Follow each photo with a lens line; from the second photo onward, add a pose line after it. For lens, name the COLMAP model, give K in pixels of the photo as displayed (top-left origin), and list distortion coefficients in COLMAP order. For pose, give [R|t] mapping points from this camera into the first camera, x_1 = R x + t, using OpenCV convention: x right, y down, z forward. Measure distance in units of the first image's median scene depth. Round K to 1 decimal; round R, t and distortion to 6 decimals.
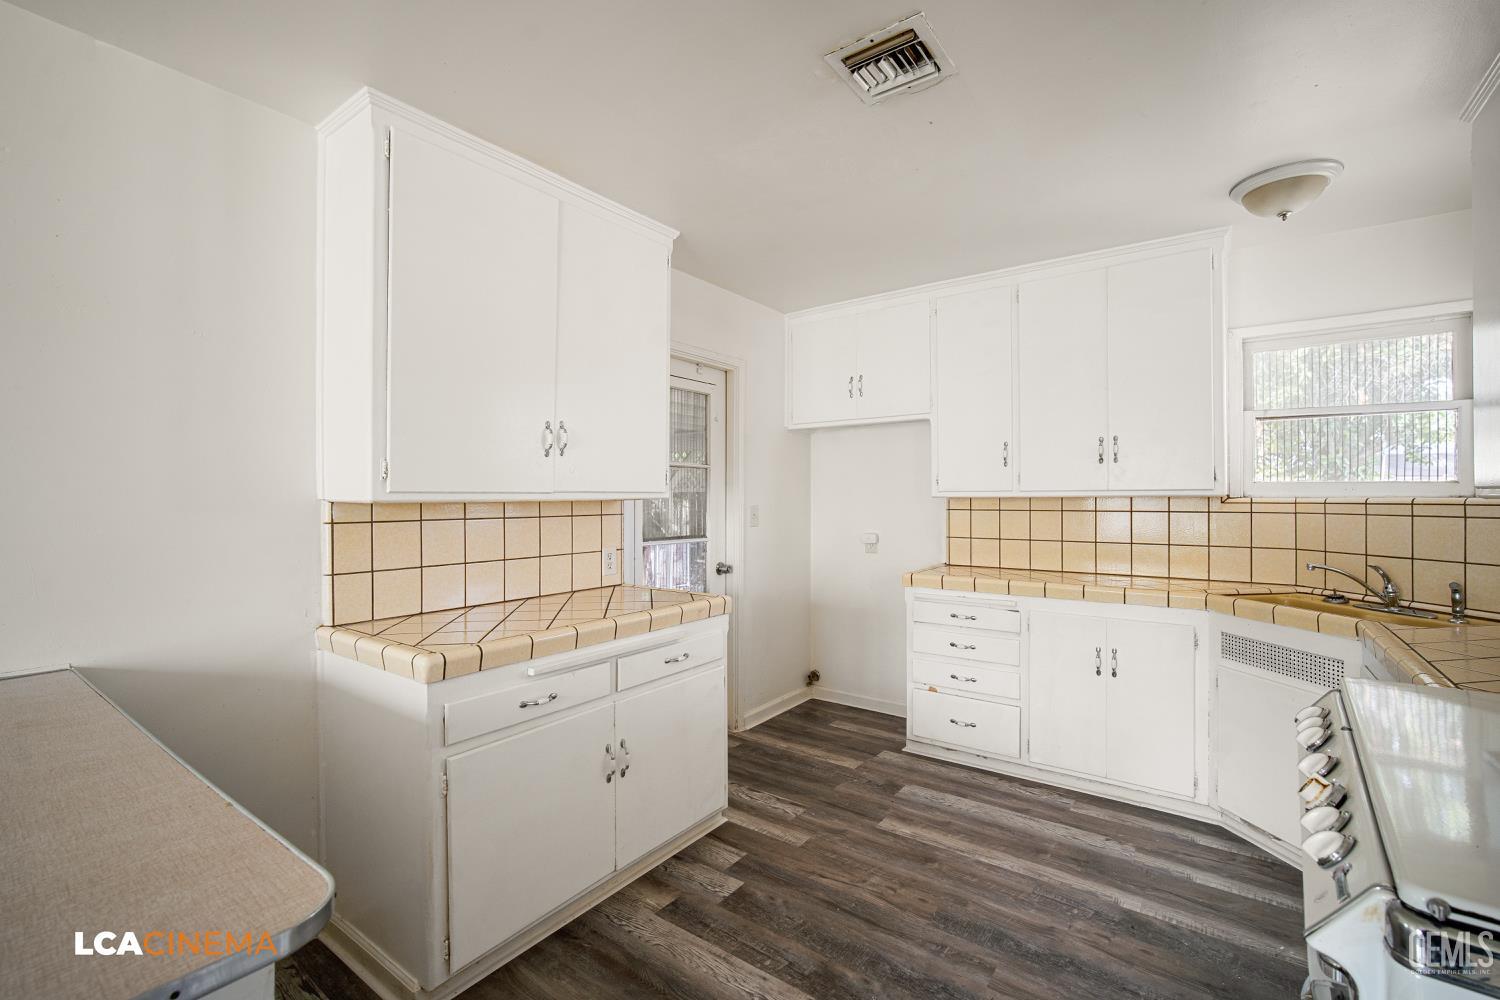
lens RADIAL K [[655.9, 0, 751.9], [0, 655.9, 495.1], [0, 0, 1]] dist [-0.012458, 0.002370]
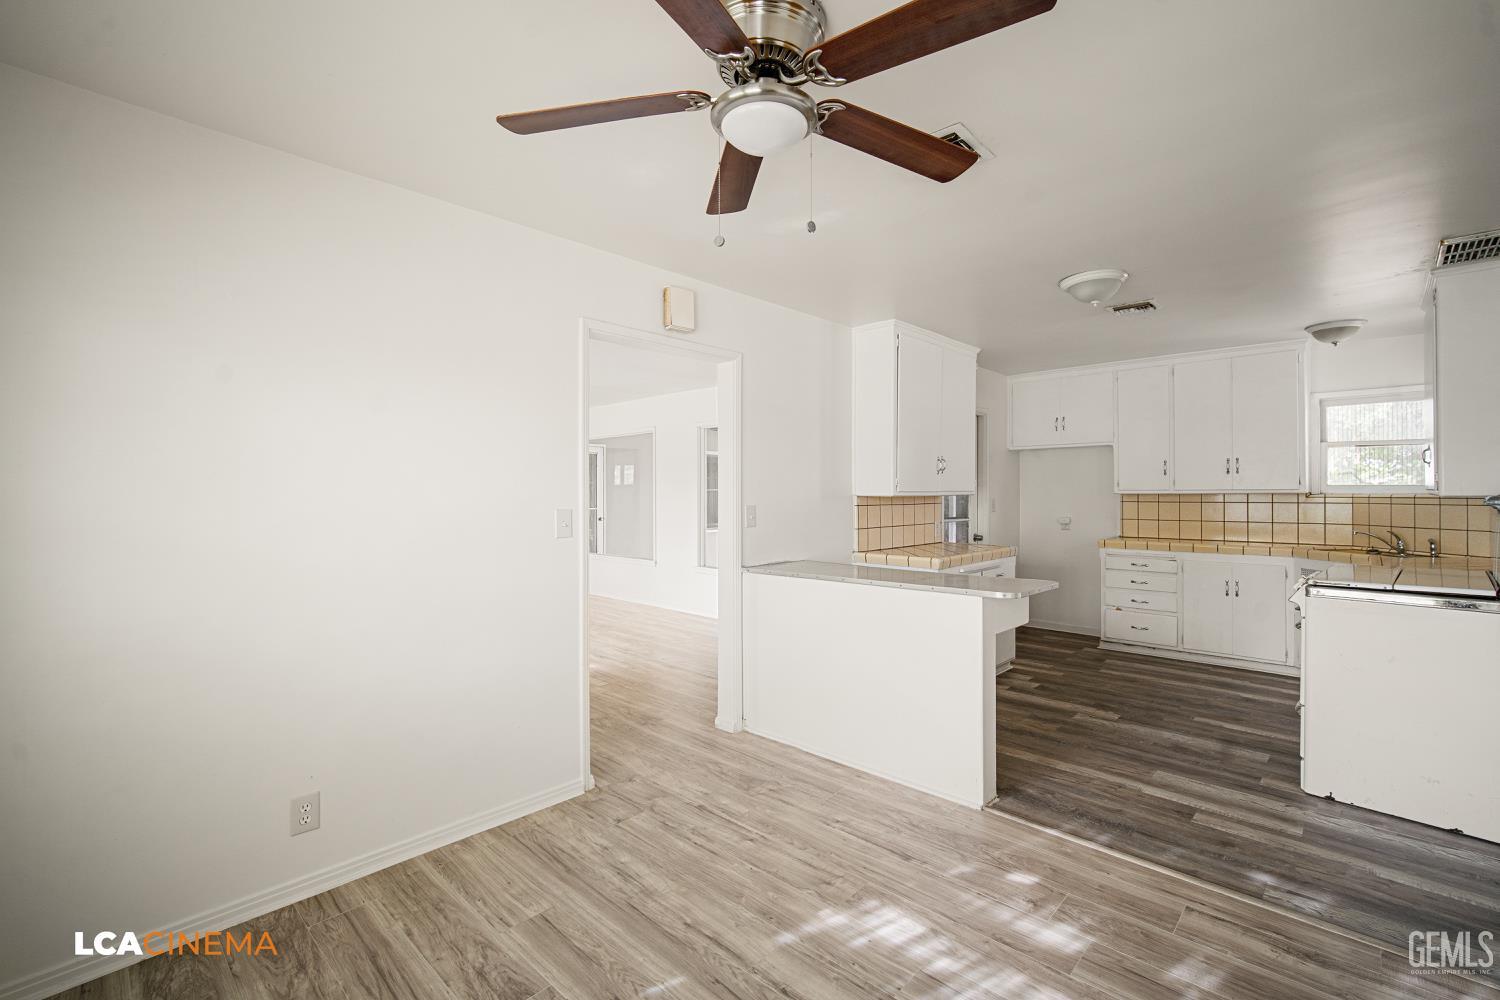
lens RADIAL K [[655.9, 0, 752.4], [0, 655.9, 490.2], [0, 0, 1]] dist [-0.012458, 0.002370]
pose [[0.991711, -0.000131, -0.128487, -0.507932], [0.000035, 1.000000, -0.000756, -0.005673], [0.128487, 0.000745, 0.991711, -0.898185]]
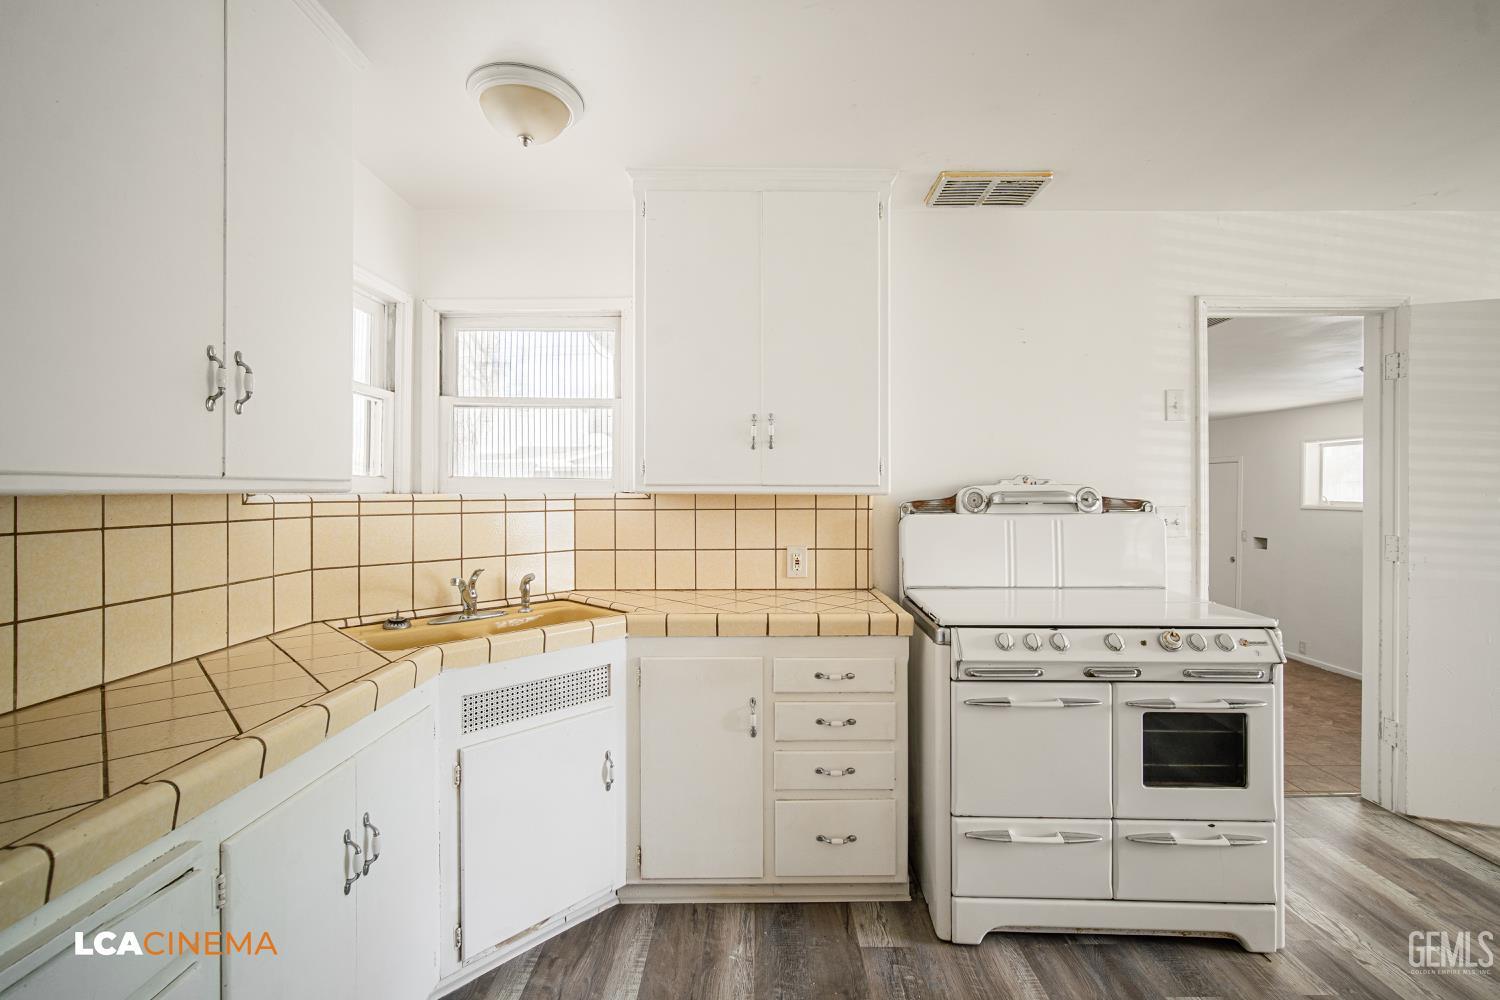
lens RADIAL K [[655.9, 0, 750.1], [0, 655.9, 487.4], [0, 0, 1]] dist [-0.012458, 0.002370]
pose [[-0.595312, 0.008063, 0.803454, 0.009784], [0.001652, 0.999960, -0.008811, 0.003517], [-0.803493, -0.003918, -0.595302, 1.051757]]
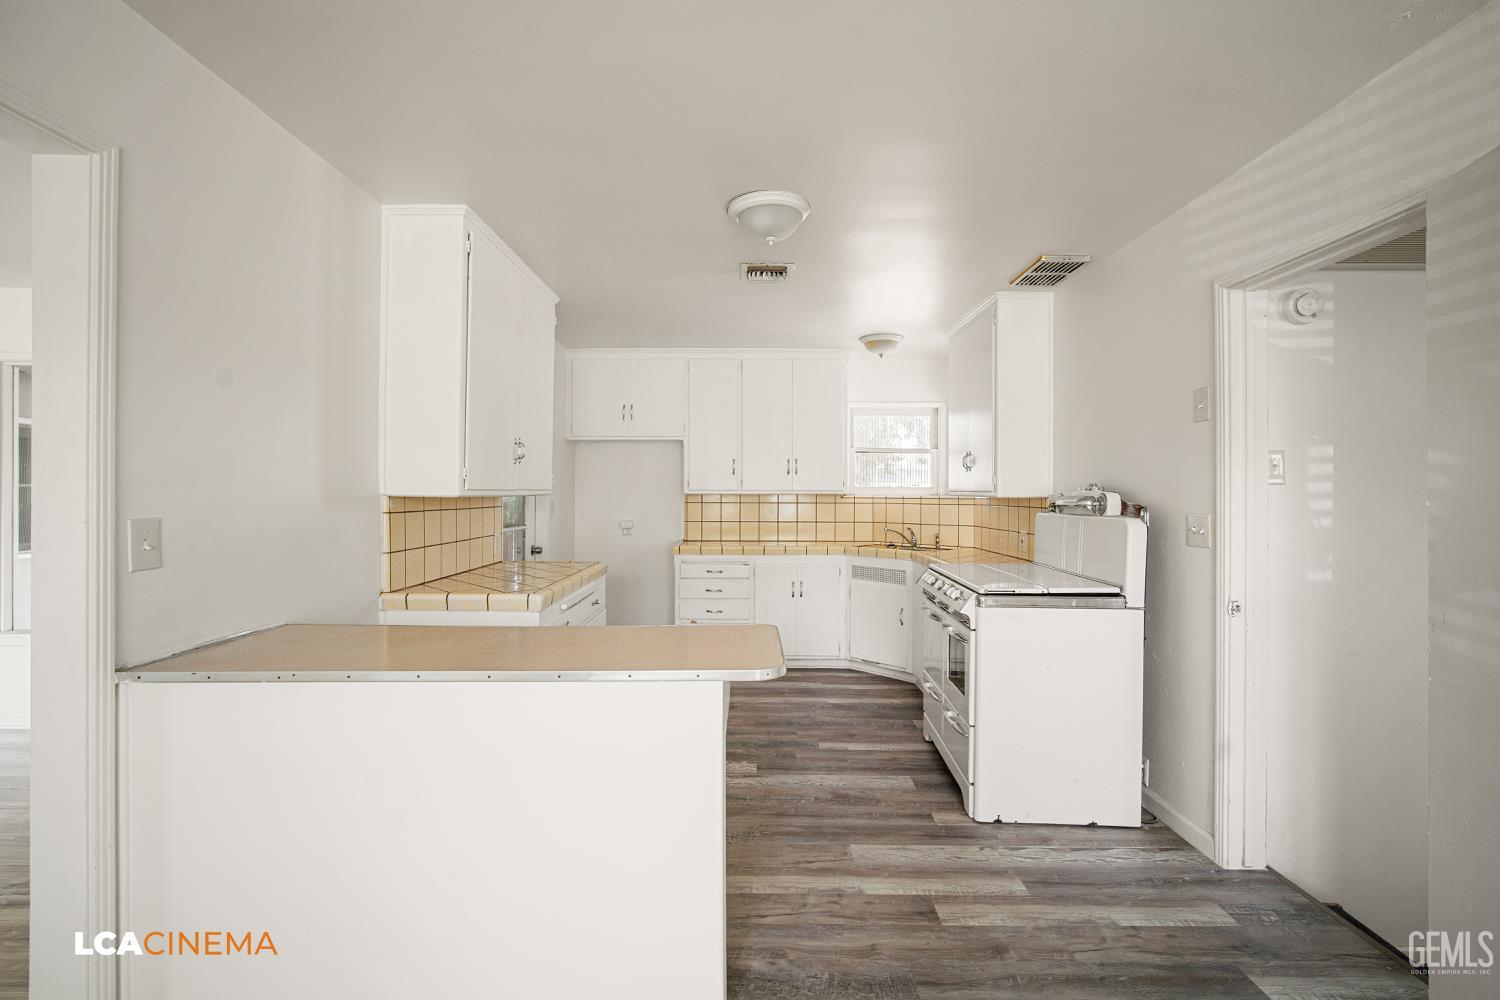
lens RADIAL K [[655.9, 0, 753.0], [0, 655.9, 492.4], [0, 0, 1]] dist [-0.012458, 0.002370]
pose [[0.803876, 0.005366, 0.594772, -0.595132], [-0.006471, 0.999979, -0.000276, -0.001154], [-0.594761, -0.003627, 0.803894, -0.336679]]
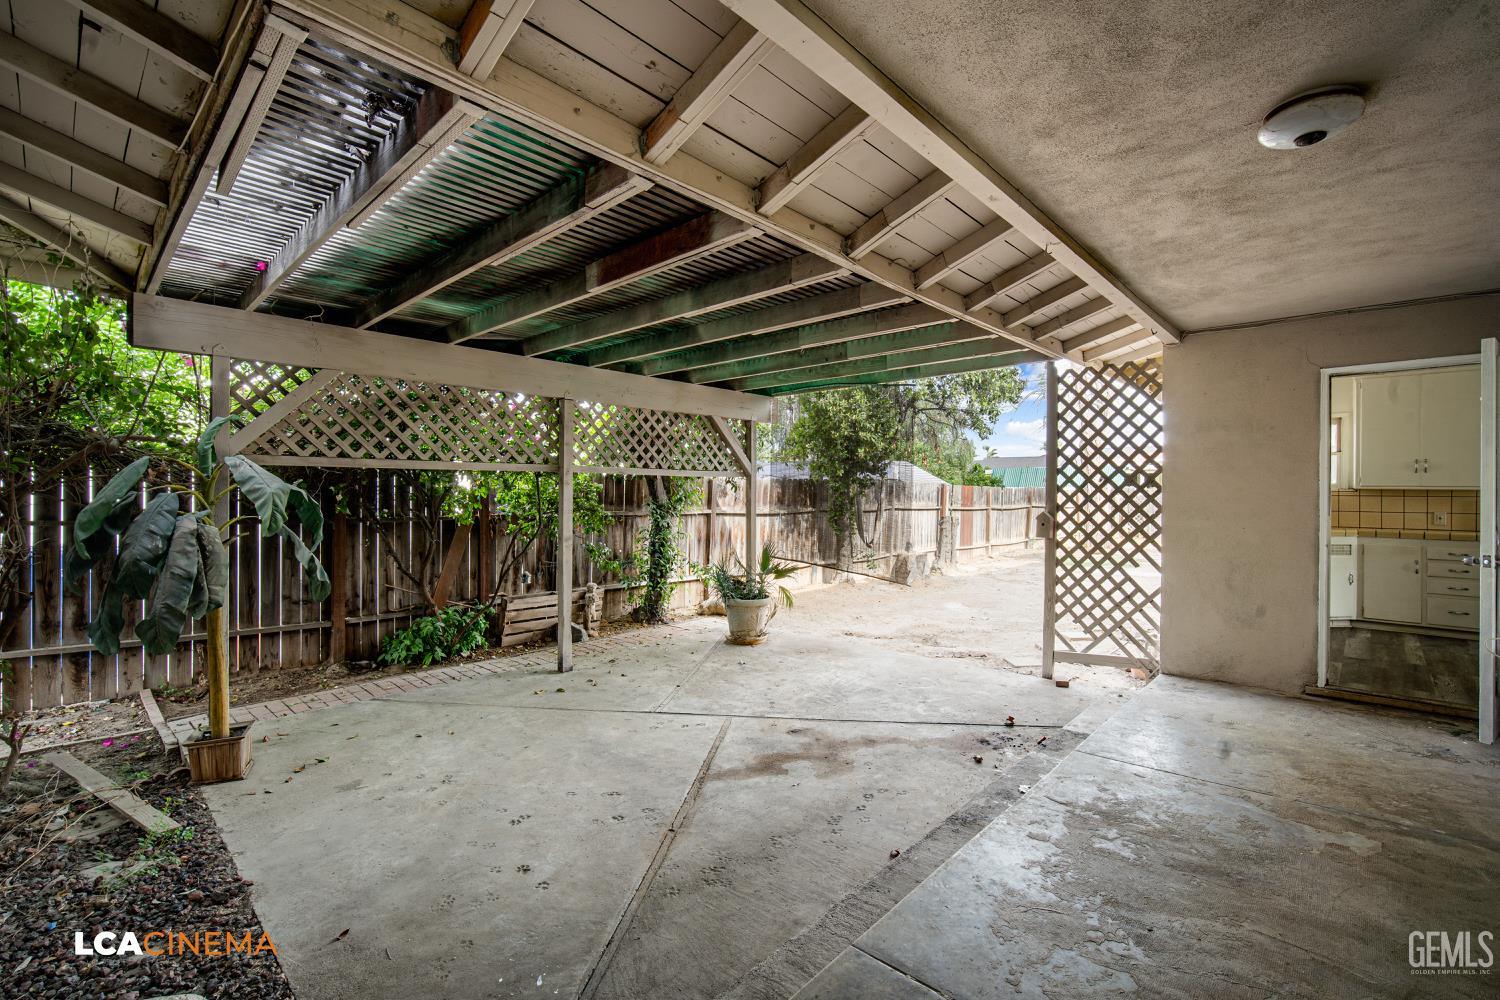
lens RADIAL K [[655.9, 0, 749.6], [0, 655.9, 493.2], [0, 0, 1]] dist [-0.012458, 0.002370]
pose [[0.120831, -0.000672, 0.992673, -2.159110], [-0.007693, 0.999969, 0.001613, 0.035986], [-0.992643, -0.007831, 0.120822, 2.843026]]
